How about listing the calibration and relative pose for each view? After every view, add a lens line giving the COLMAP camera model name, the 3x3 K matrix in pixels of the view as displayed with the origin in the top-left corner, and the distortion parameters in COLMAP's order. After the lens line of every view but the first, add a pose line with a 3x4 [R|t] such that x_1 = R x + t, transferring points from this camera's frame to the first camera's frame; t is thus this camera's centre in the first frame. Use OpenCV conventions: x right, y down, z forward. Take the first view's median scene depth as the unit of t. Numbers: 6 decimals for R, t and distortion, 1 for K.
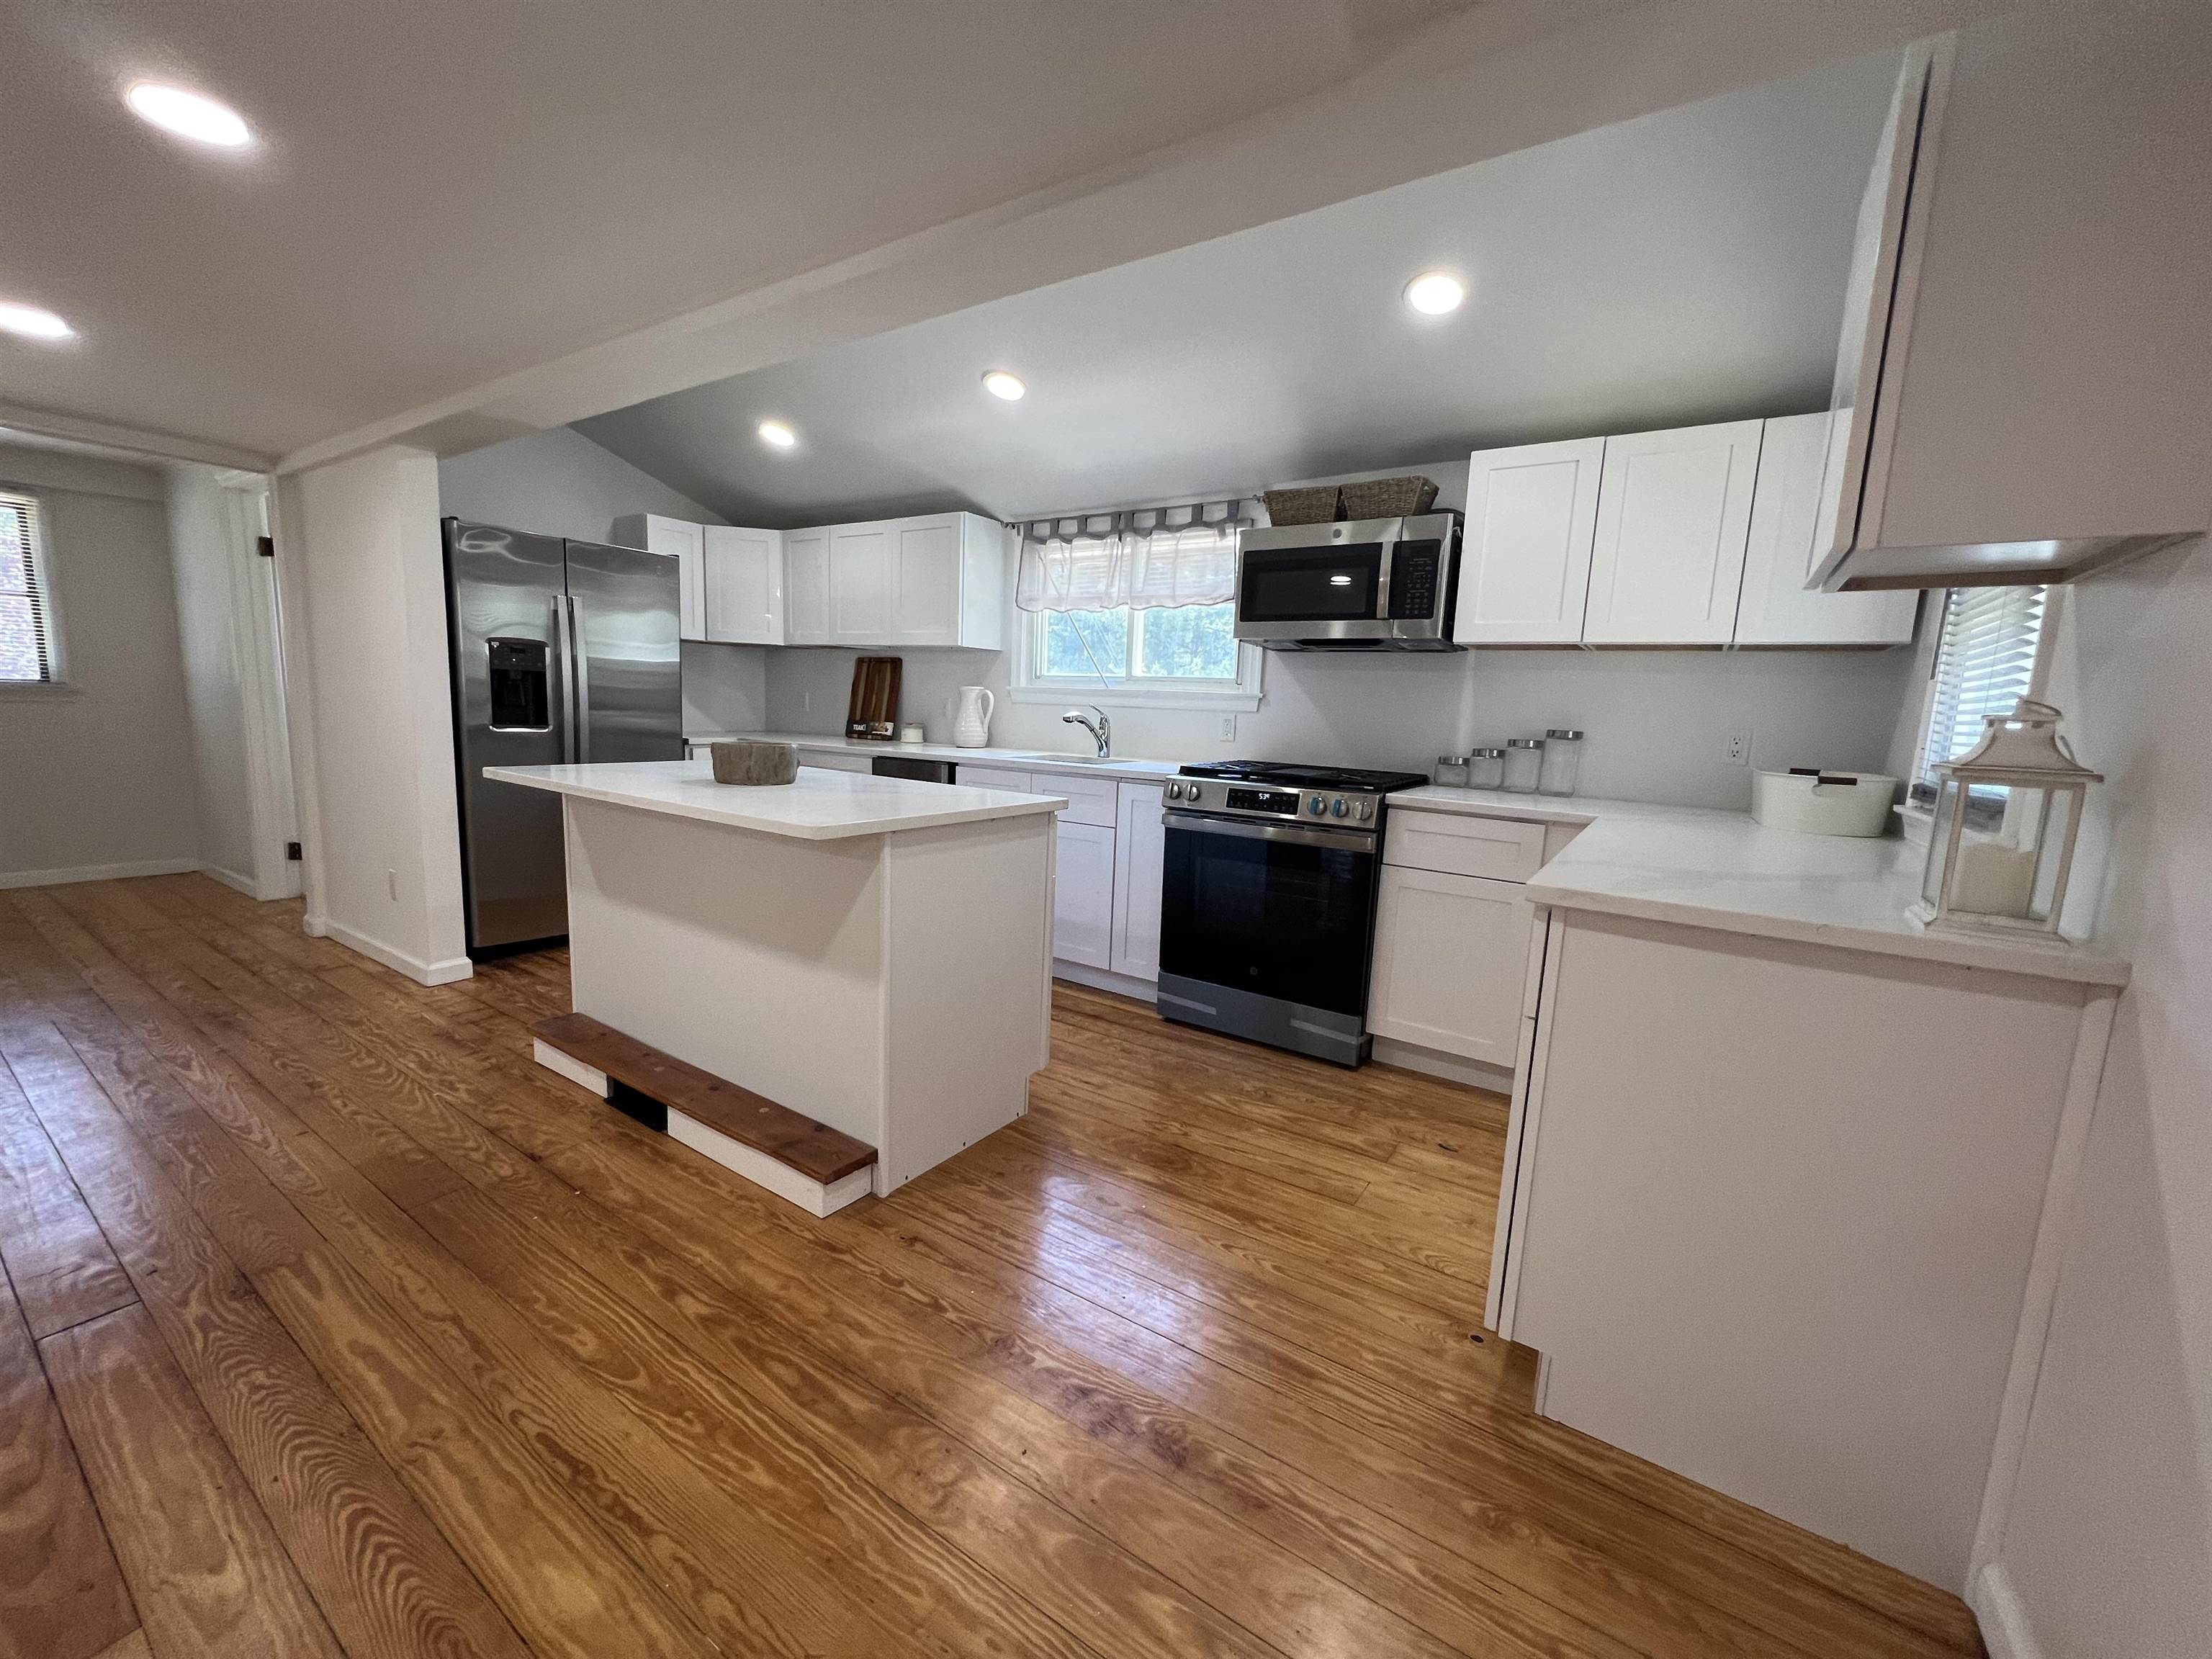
lens RADIAL K [[877.9, 0, 1099.9], [0, 877.9, 834.5], [0, 0, 1]] dist [-0.001618, 0.000414]
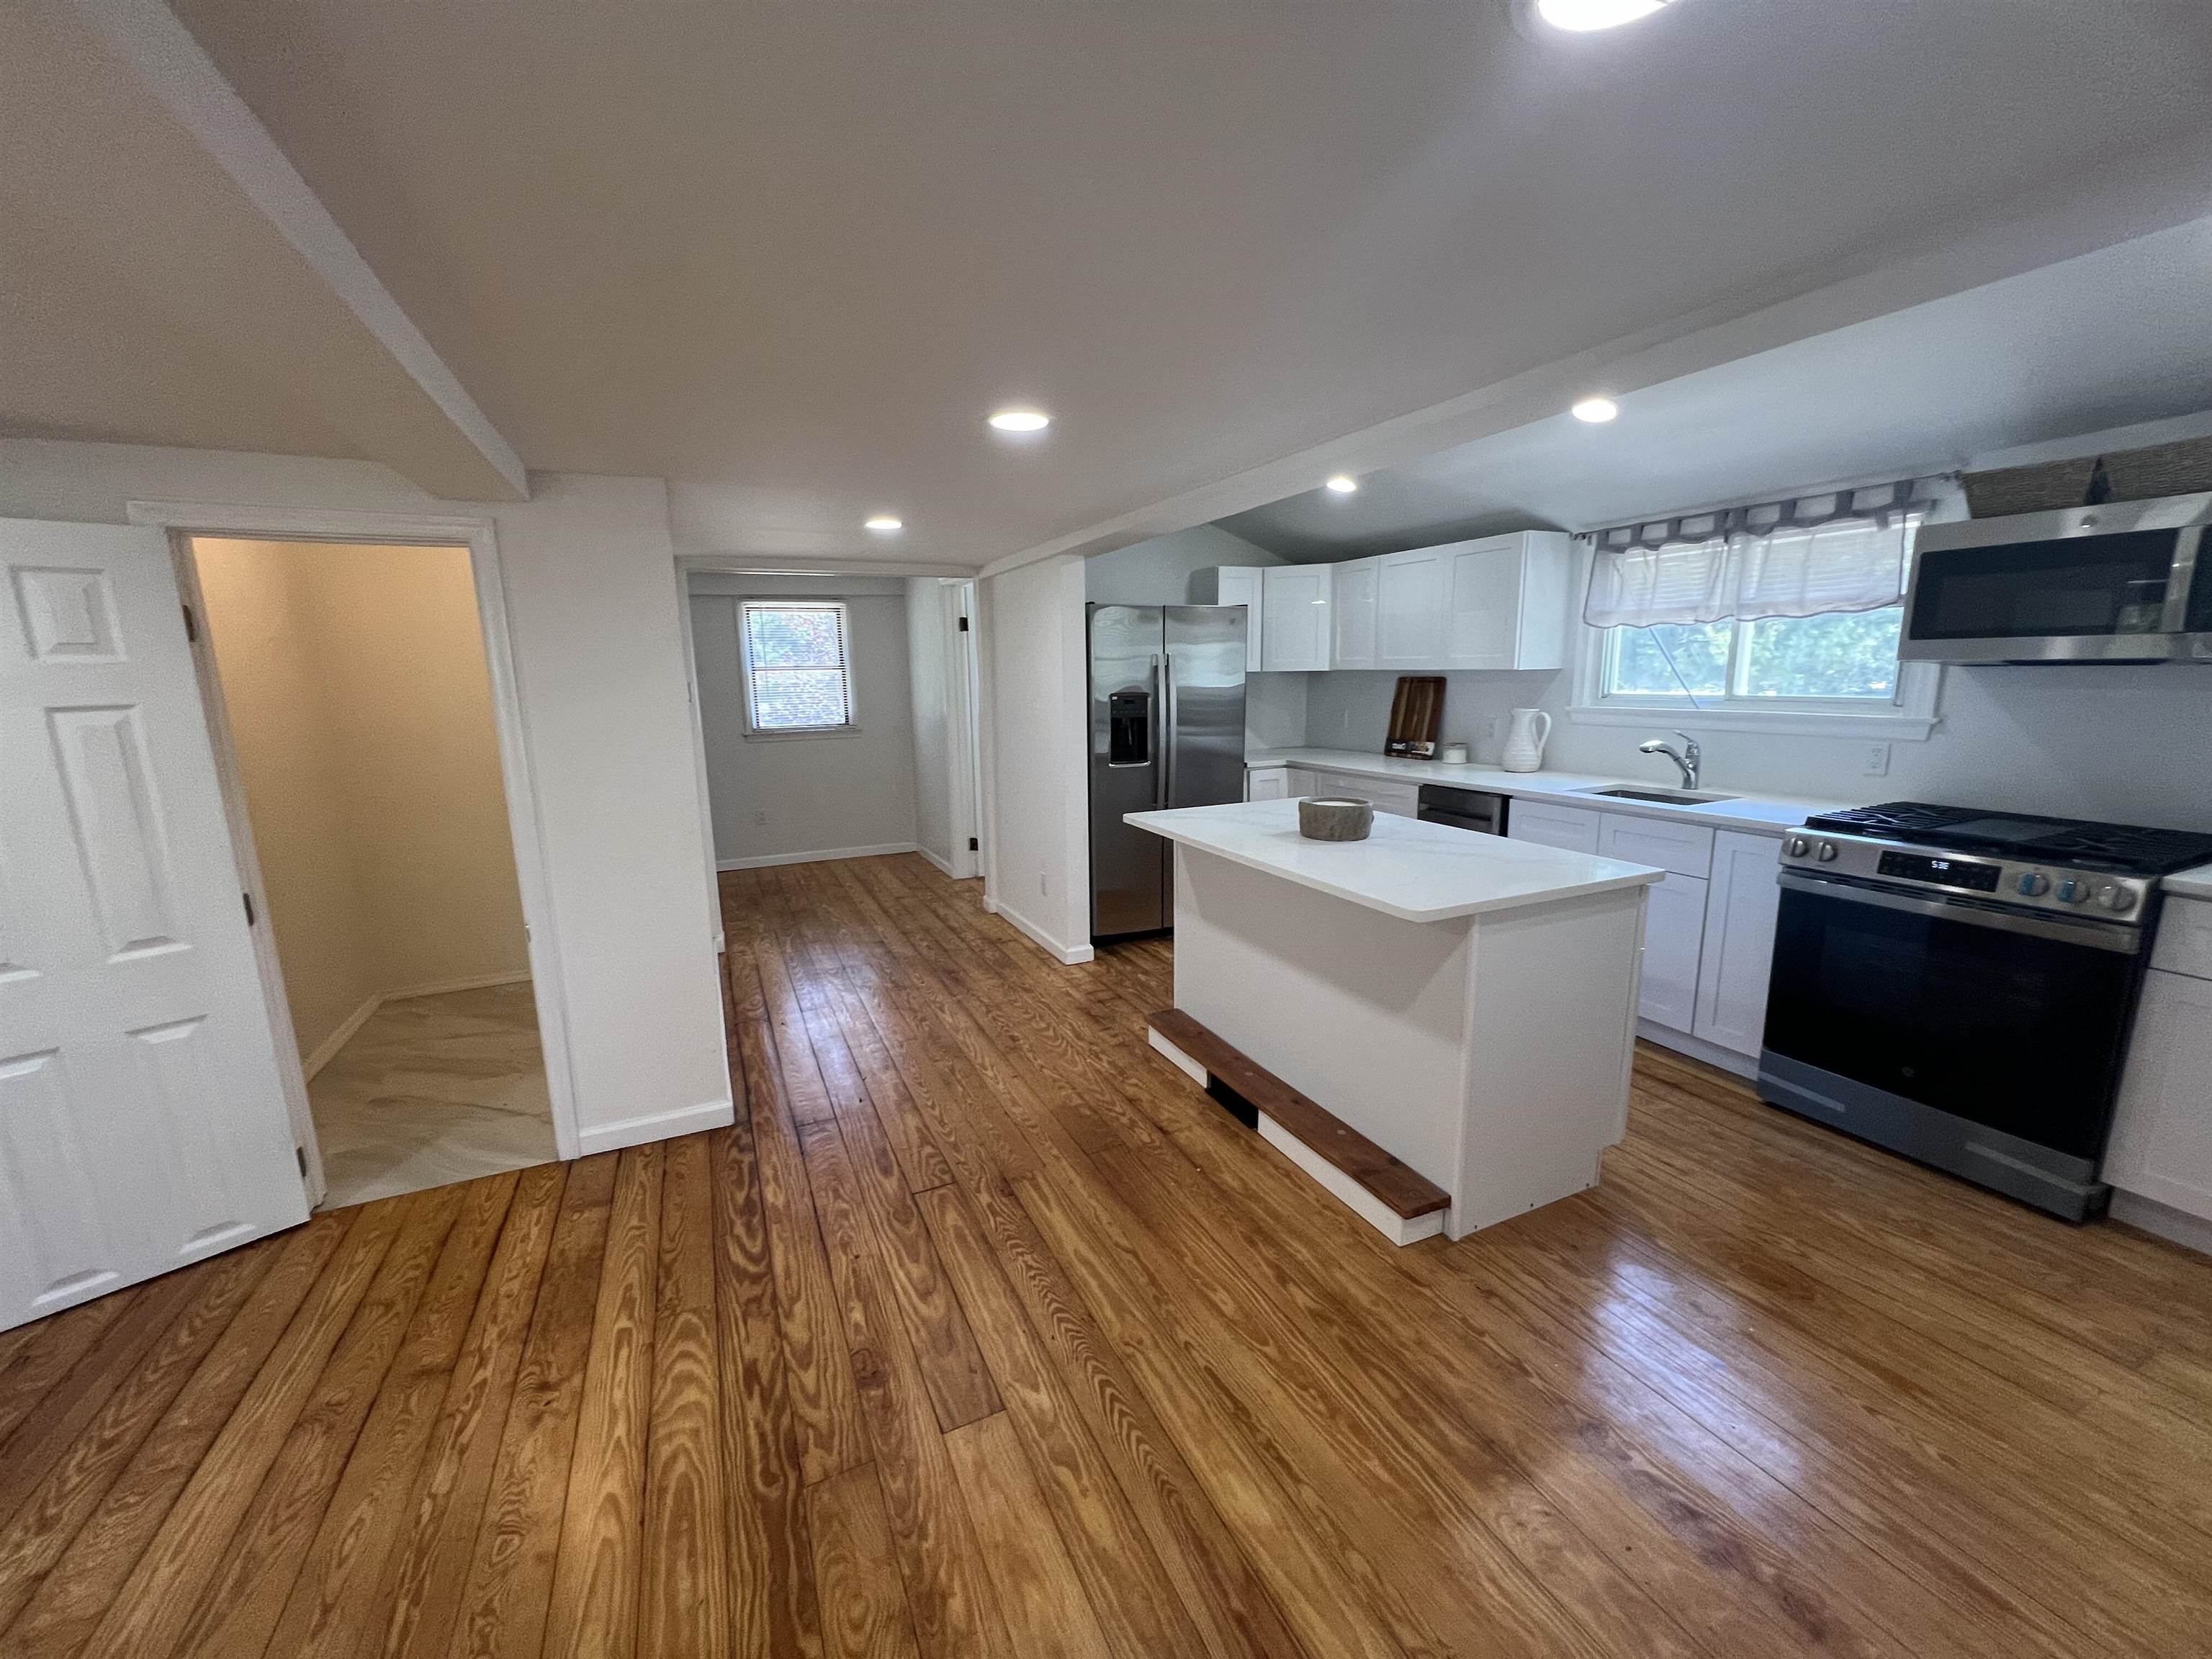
lens RADIAL K [[877.9, 0, 1099.9], [0, 877.9, 835.2], [0, 0, 1]] dist [-0.001618, 0.000414]
pose [[0.852046, 0.041719, -0.521802, -0.060932], [-0.024450, 0.998903, 0.039939, -0.096452], [0.522895, -0.021272, 0.852131, -0.114234]]
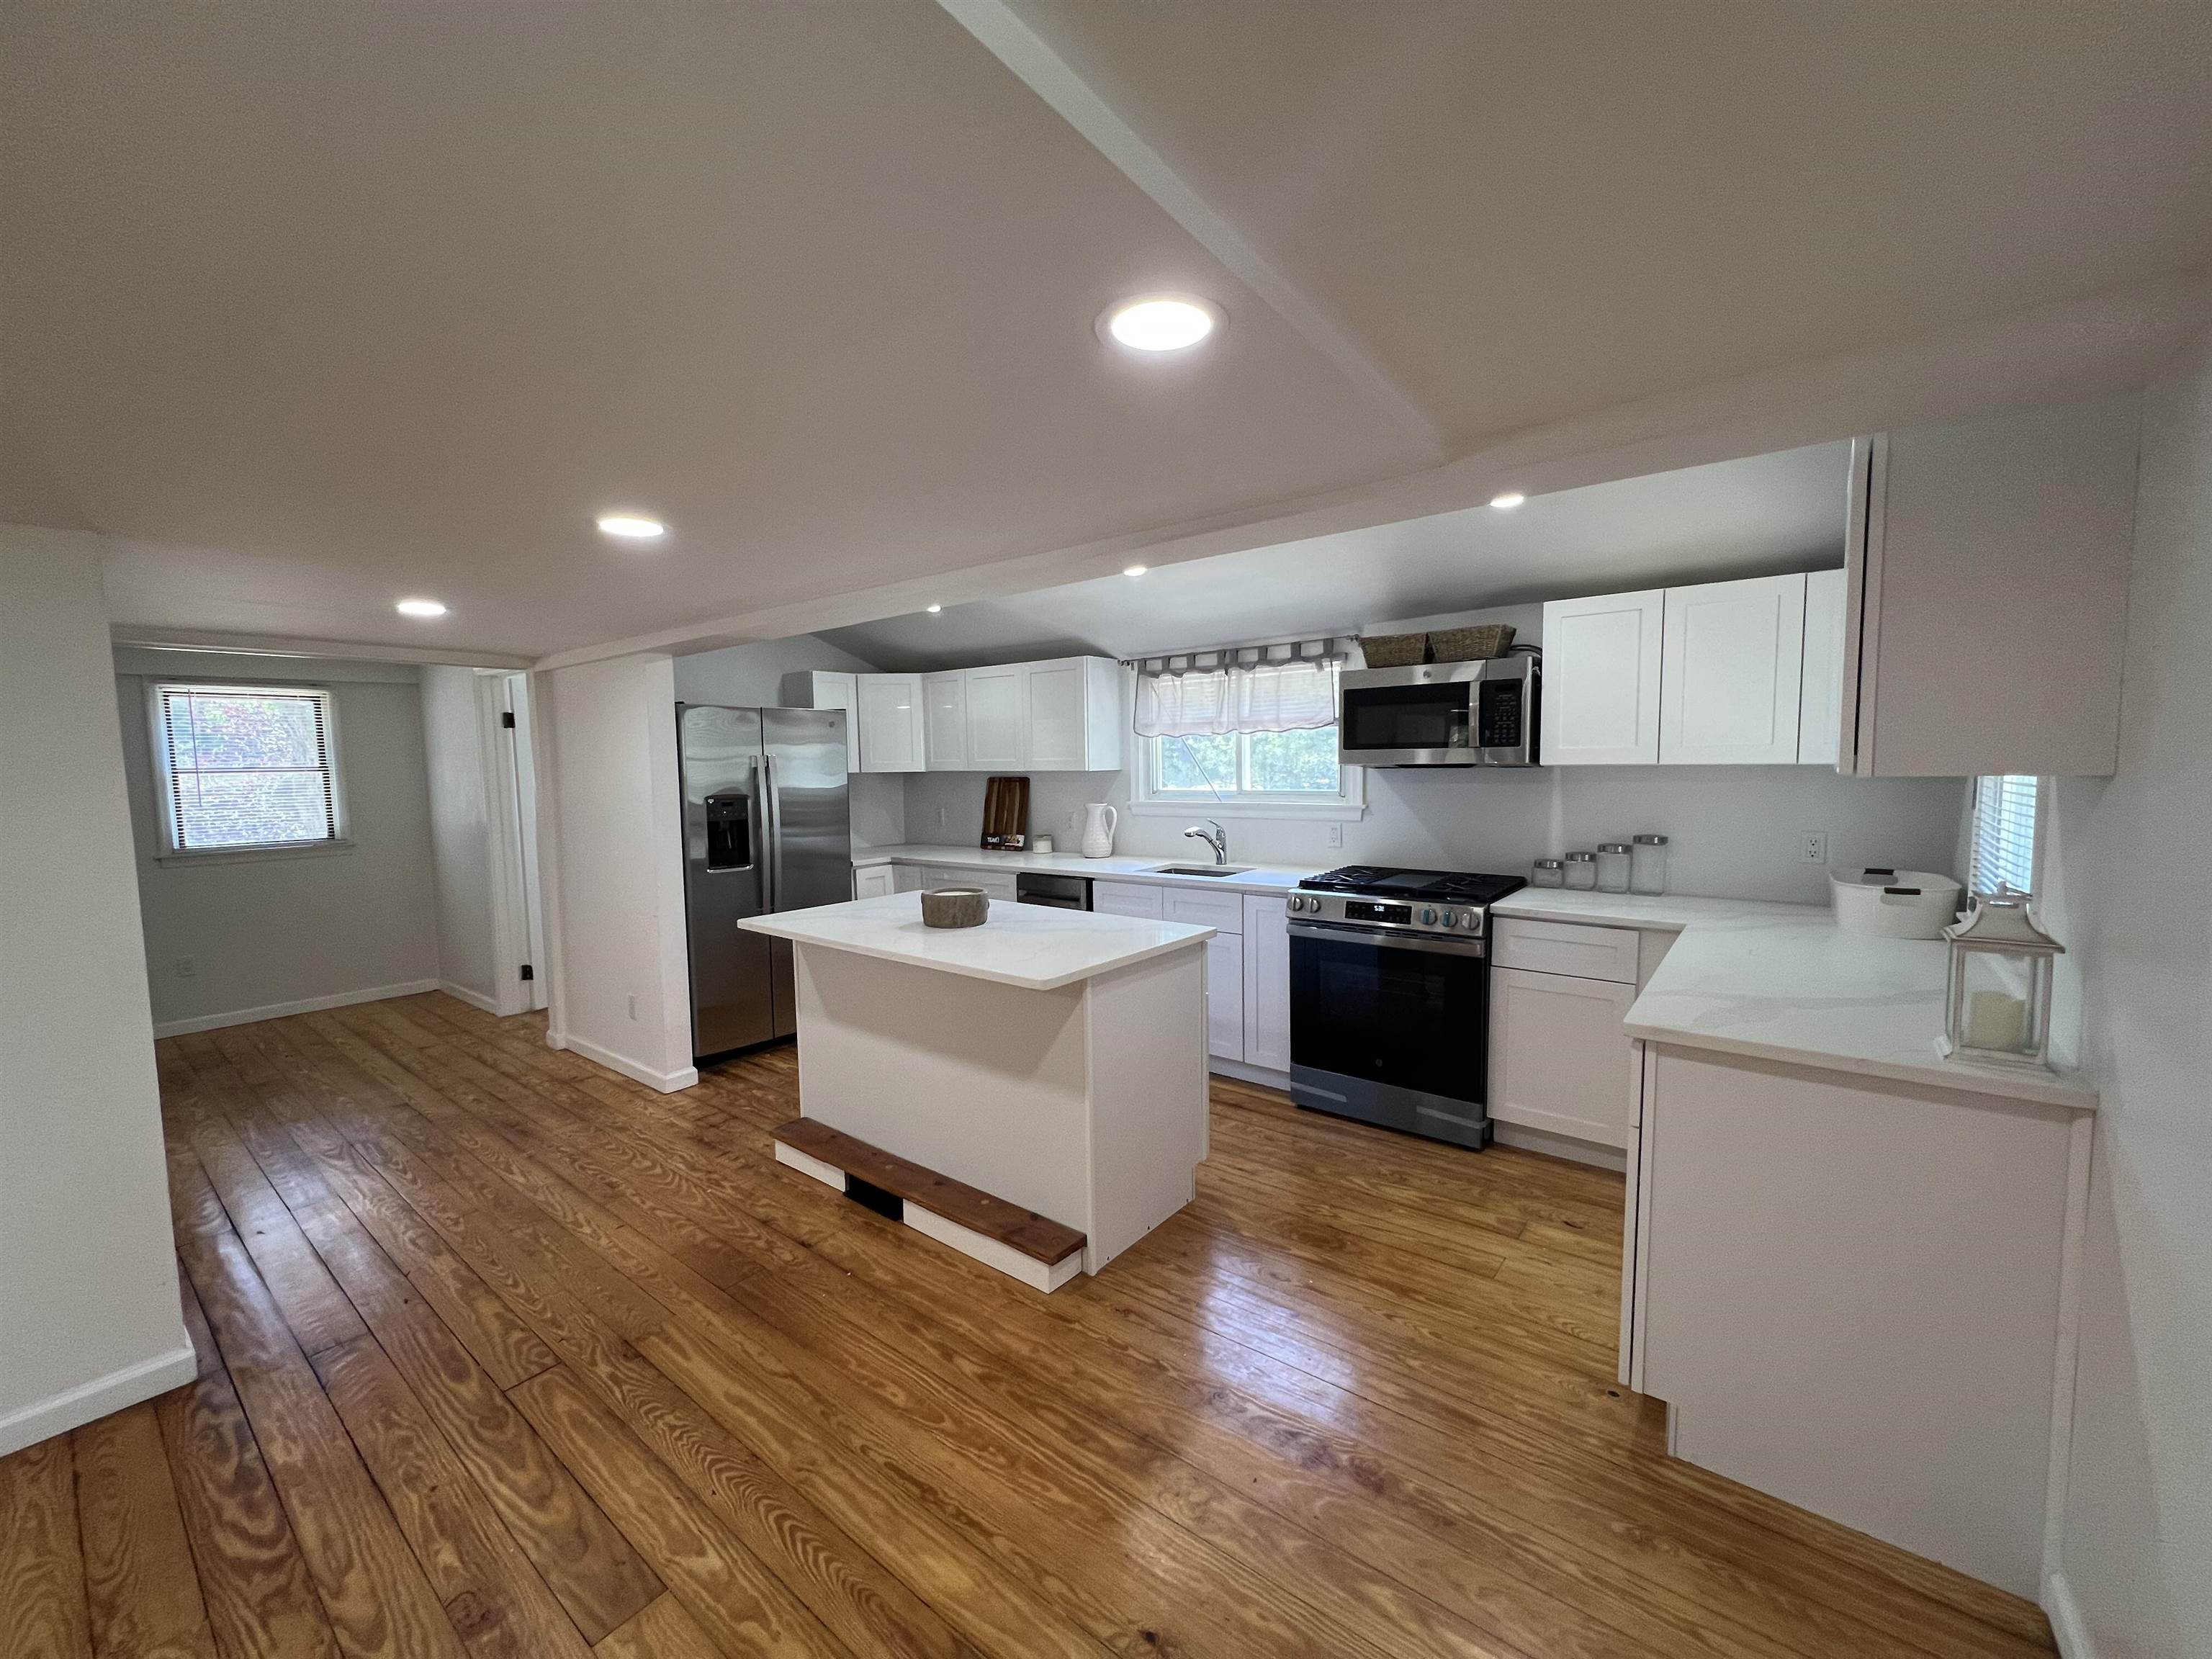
lens RADIAL K [[877.9, 0, 1099.8], [0, 877.9, 834.4], [0, 0, 1]] dist [-0.001618, 0.000414]
pose [[0.995163, -0.051219, -0.083830, -0.084067], [0.045625, 0.996687, -0.067338, -0.090256], [0.087001, 0.063187, 0.994202, -0.196036]]
